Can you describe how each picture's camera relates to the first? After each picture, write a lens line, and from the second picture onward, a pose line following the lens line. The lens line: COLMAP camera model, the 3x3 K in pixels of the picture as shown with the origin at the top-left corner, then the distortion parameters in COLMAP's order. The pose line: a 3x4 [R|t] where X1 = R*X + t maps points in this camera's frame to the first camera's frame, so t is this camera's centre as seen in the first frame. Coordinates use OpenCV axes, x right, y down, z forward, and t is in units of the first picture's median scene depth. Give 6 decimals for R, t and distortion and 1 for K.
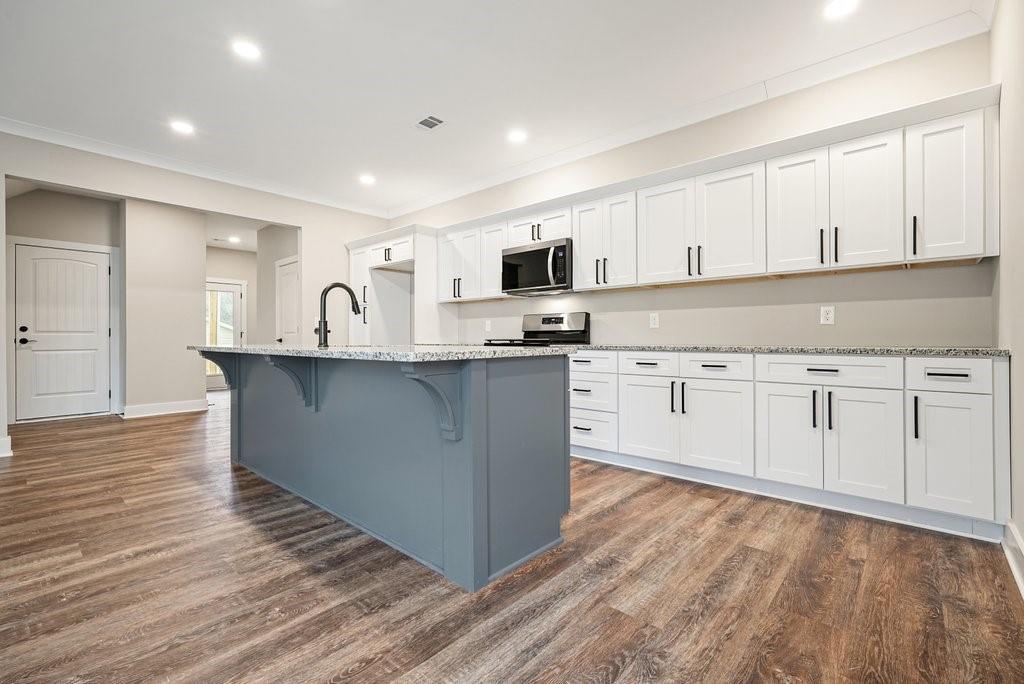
lens RADIAL K [[462.9, 0, 508.6], [0, 462.9, 320.3], [0, 0, 1]] dist [0.008155, 0.000287]
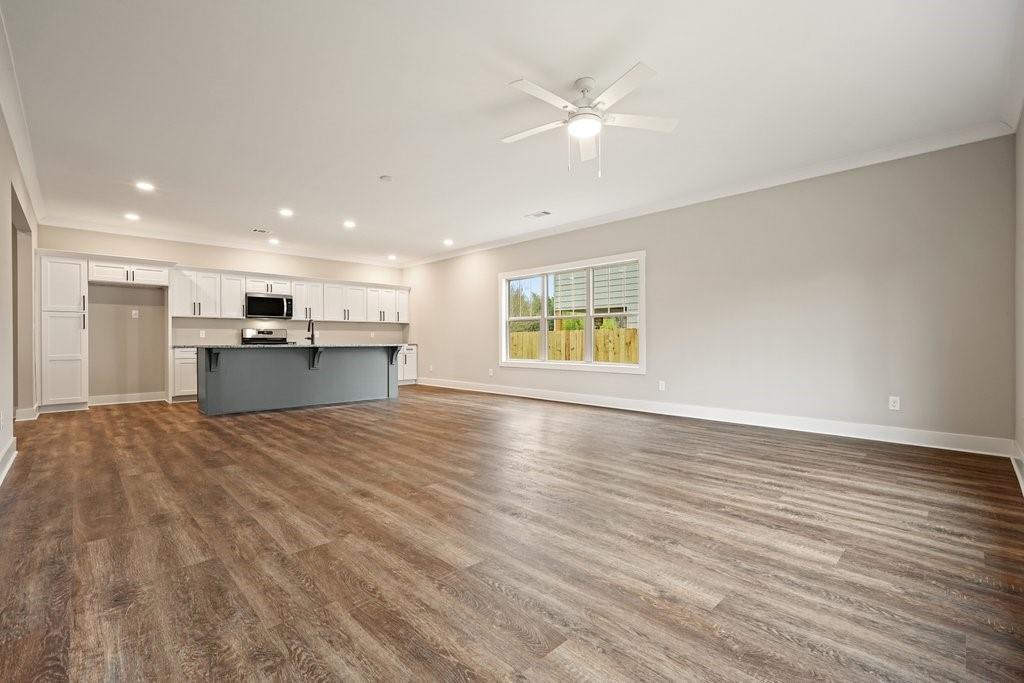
lens RADIAL K [[455.4, 0, 509.3], [0, 455.4, 343.0], [0, 0, 1]] dist [-0.010498, 0.004944]
pose [[0.068458, -0.000430, 0.997654, -2.810061], [-0.035265, 0.999374, 0.002851, 0.003121], [-0.997031, -0.035378, 0.068400, -0.243434]]
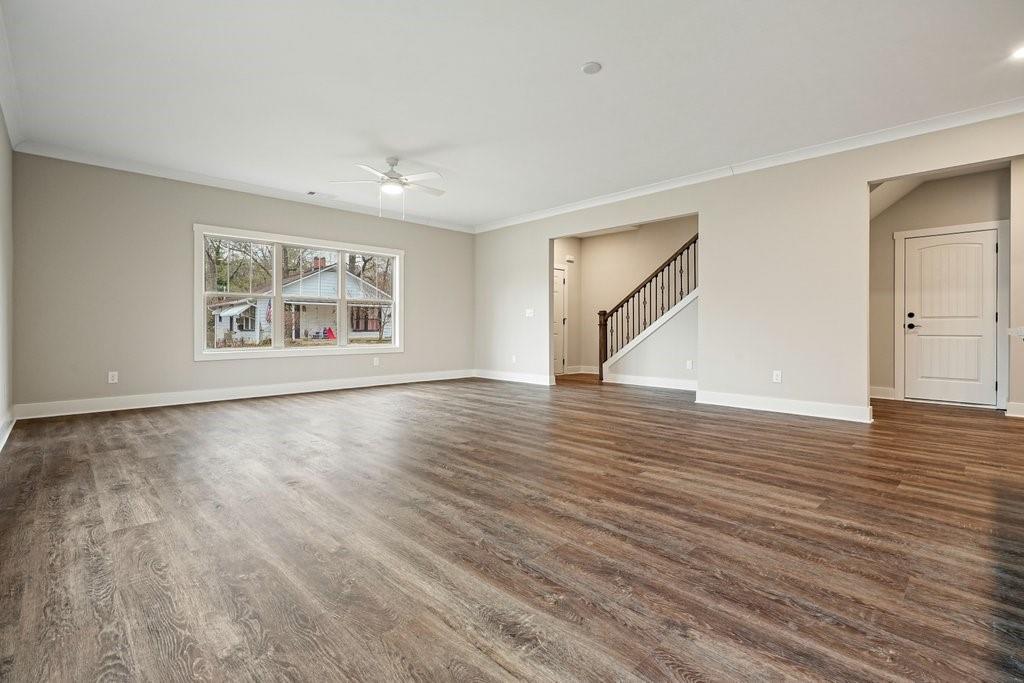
lens RADIAL K [[462.9, 0, 509.8], [0, 462.9, 329.7], [0, 0, 1]] dist [0.008155, 0.000287]
pose [[-0.060702, 0.007592, -0.998127, 0.199430], [0.034046, 0.999405, 0.005531, 0.027222], [0.997575, -0.033647, -0.060924, 0.250181]]
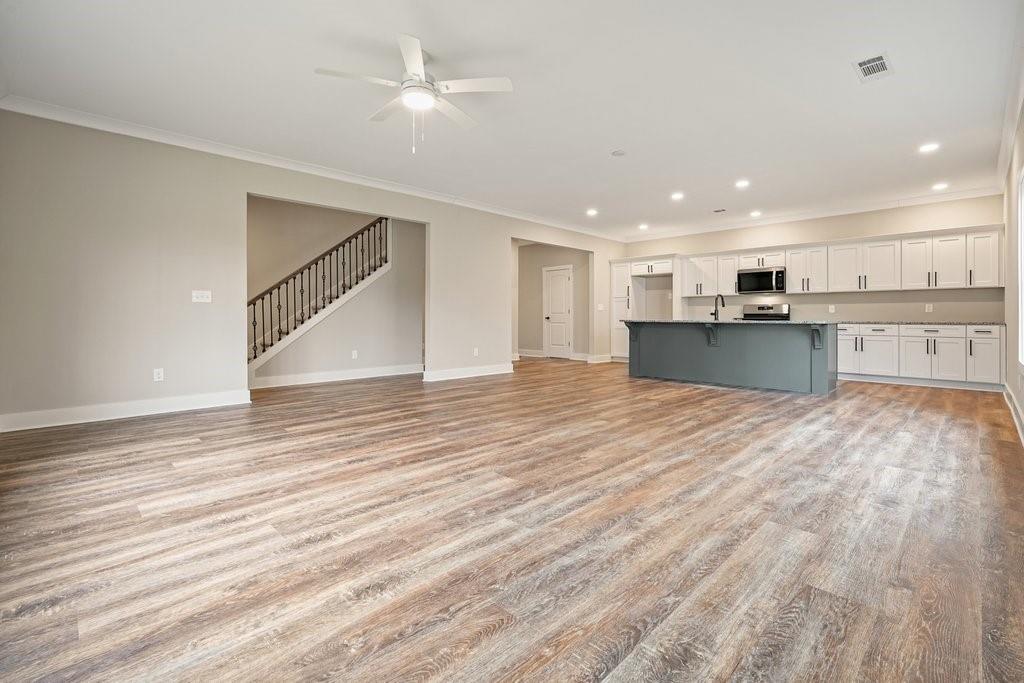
lens RADIAL K [[455.4, 0, 506.5], [0, 455.4, 321.8], [0, 0, 1]] dist [-0.010498, 0.004944]
pose [[0.997869, 0.006989, -0.064871, -1.351548], [-0.003876, 0.998841, 0.047978, -0.047089], [0.065132, -0.047624, 0.996740, -1.476602]]
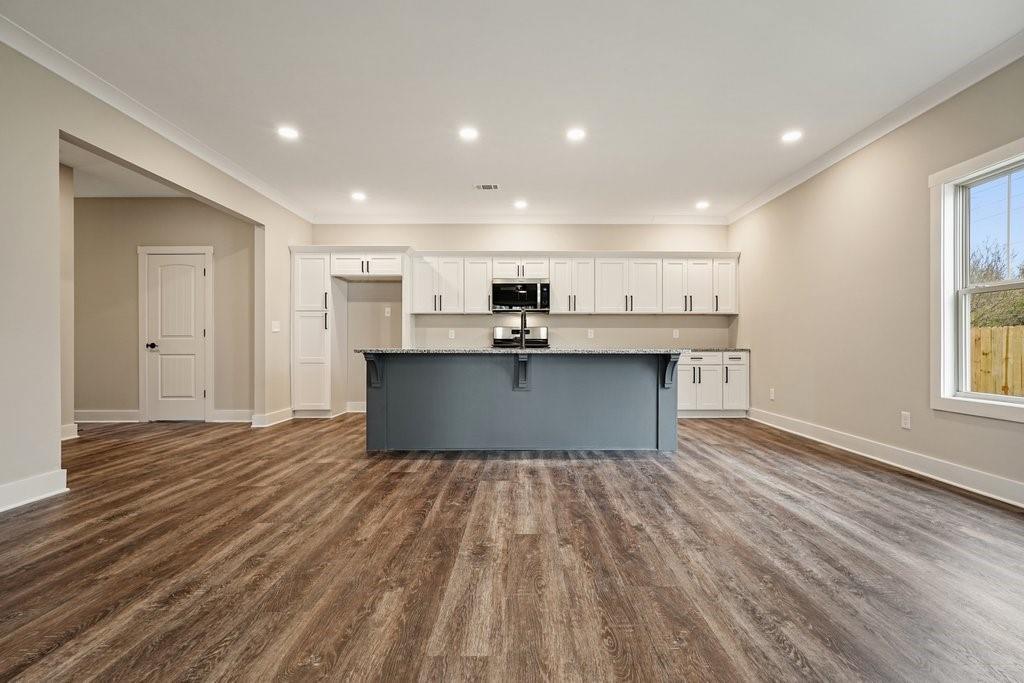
lens RADIAL K [[470.5, 0, 525.9], [0, 470.5, 342.7], [0, 0, 1]] dist [-0.018738, 0.002238]
pose [[0.732967, 0.006025, 0.680237, -1.443001], [-0.029359, 0.999309, 0.022784, -0.000597], [-0.679630, -0.036670, 0.732638, -0.139543]]
